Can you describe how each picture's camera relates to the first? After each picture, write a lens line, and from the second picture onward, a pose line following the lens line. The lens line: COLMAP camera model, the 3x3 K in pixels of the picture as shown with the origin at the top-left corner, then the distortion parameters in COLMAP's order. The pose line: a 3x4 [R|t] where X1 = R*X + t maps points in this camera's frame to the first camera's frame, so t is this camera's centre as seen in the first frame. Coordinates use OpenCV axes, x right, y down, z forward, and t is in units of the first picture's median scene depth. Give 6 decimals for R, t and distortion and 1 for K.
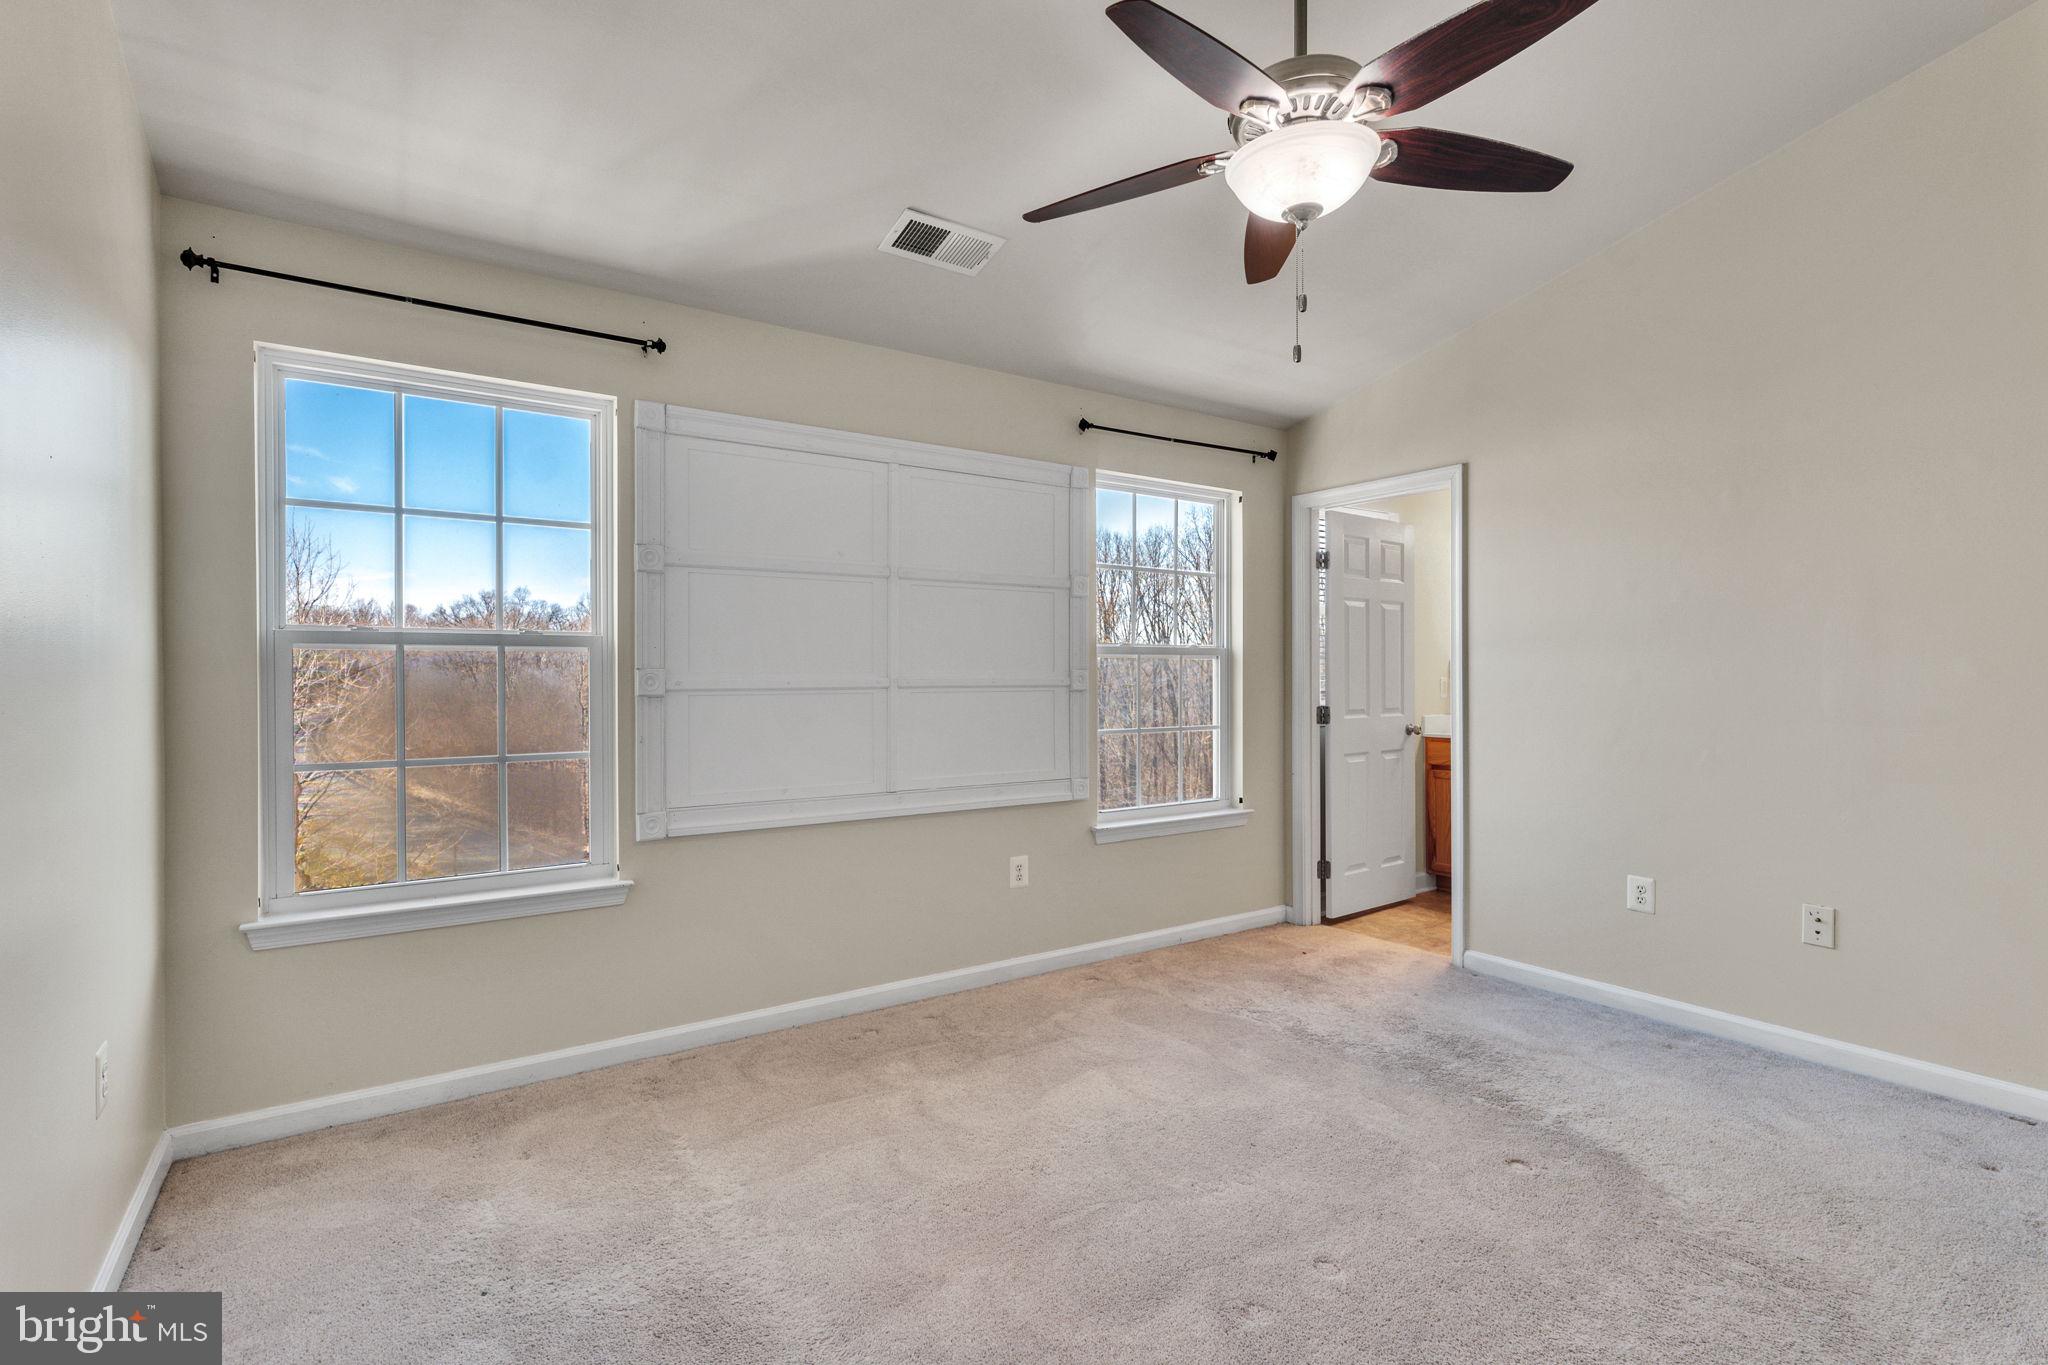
lens RADIAL K [[952.2, 0, 1028.8], [0, 952.2, 682.0], [0, 0, 1]] dist [0.003498, 0.000092]
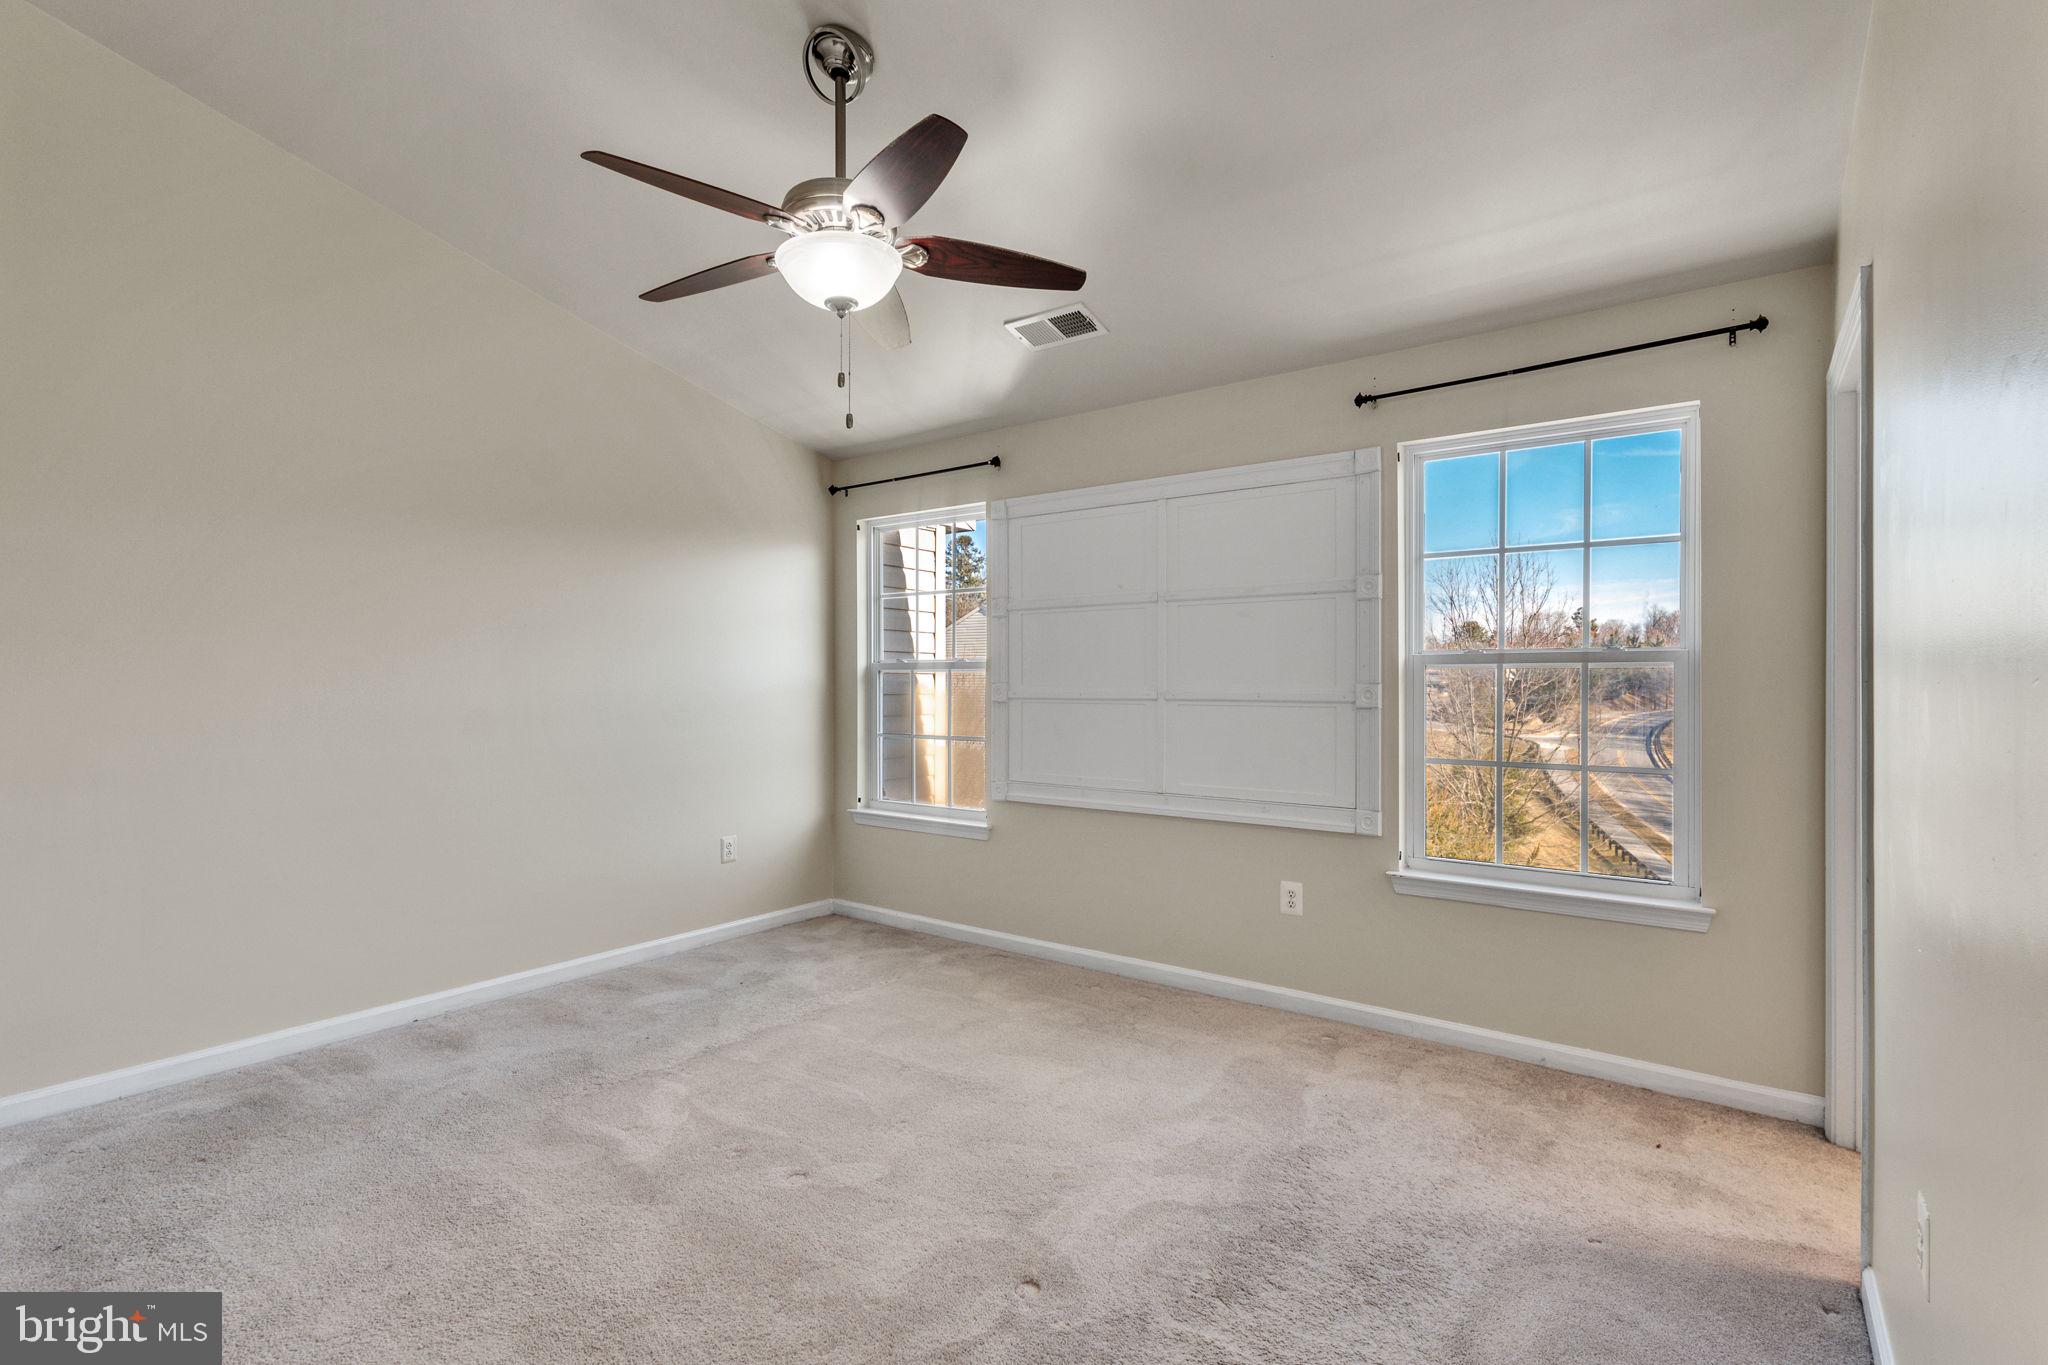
lens RADIAL K [[862.8, 0, 1050.6], [0, 862.8, 695.4], [0, 0, 1]] dist [-0.020462, 0.000018]
pose [[0.381419, 0.011417, -0.924332, 0.684402], [-0.011766, 0.999903, 0.007495, -0.004876], [0.924328, 0.008017, 0.381516, 0.454506]]
